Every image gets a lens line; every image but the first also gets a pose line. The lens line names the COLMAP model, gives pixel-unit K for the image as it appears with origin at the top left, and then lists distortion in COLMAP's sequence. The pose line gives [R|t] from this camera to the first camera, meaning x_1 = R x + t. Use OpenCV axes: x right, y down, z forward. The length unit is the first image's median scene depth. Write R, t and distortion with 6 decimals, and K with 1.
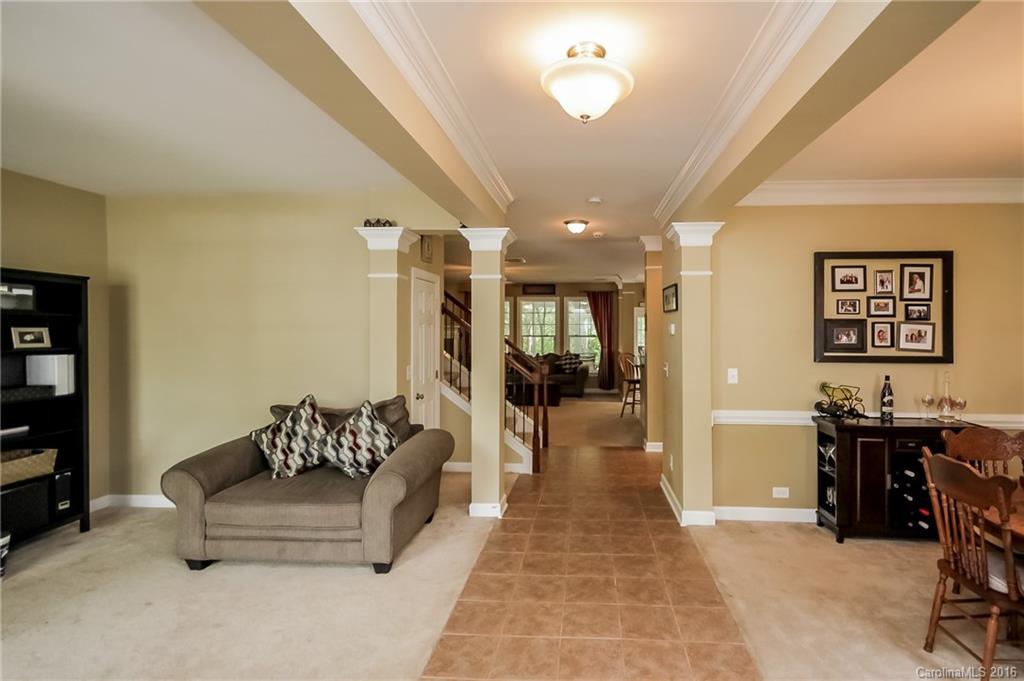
lens RADIAL K [[467.7, 0, 559.3], [0, 467.7, 321.7], [0, 0, 1]] dist [0.000302, -0.004612]
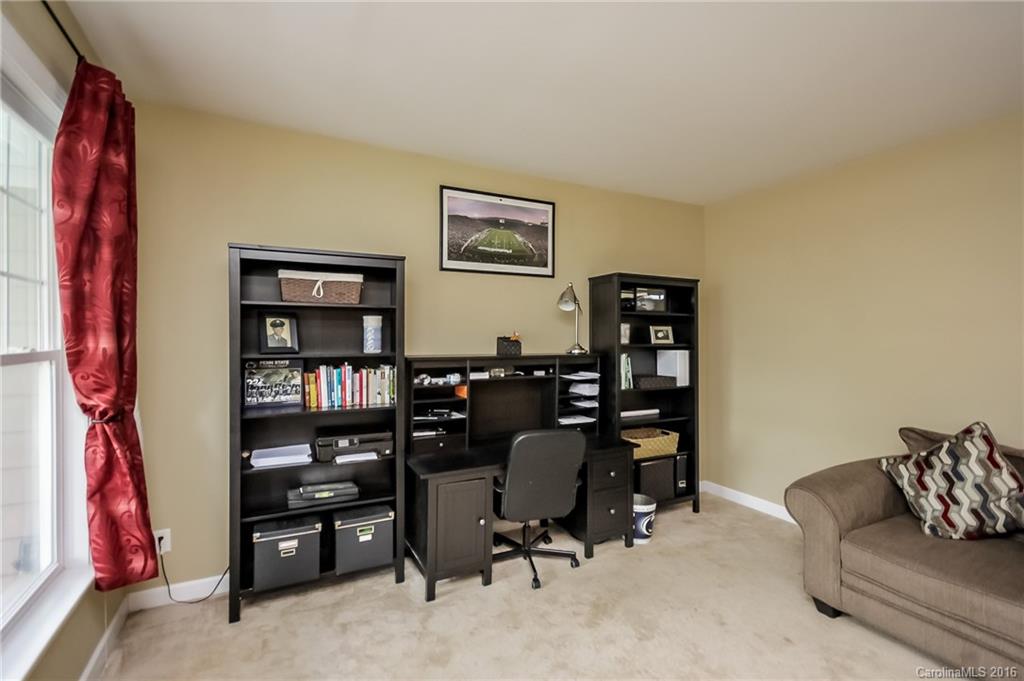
lens RADIAL K [[467.7, 0, 513.3], [0, 467.7, 338.9], [0, 0, 1]] dist [0.000302, -0.004612]
pose [[0.468752, 0.007743, -0.883296, -0.274819], [0.009683, 0.999856, 0.013904, 0.024838], [0.883277, -0.015070, 0.468610, 0.117492]]
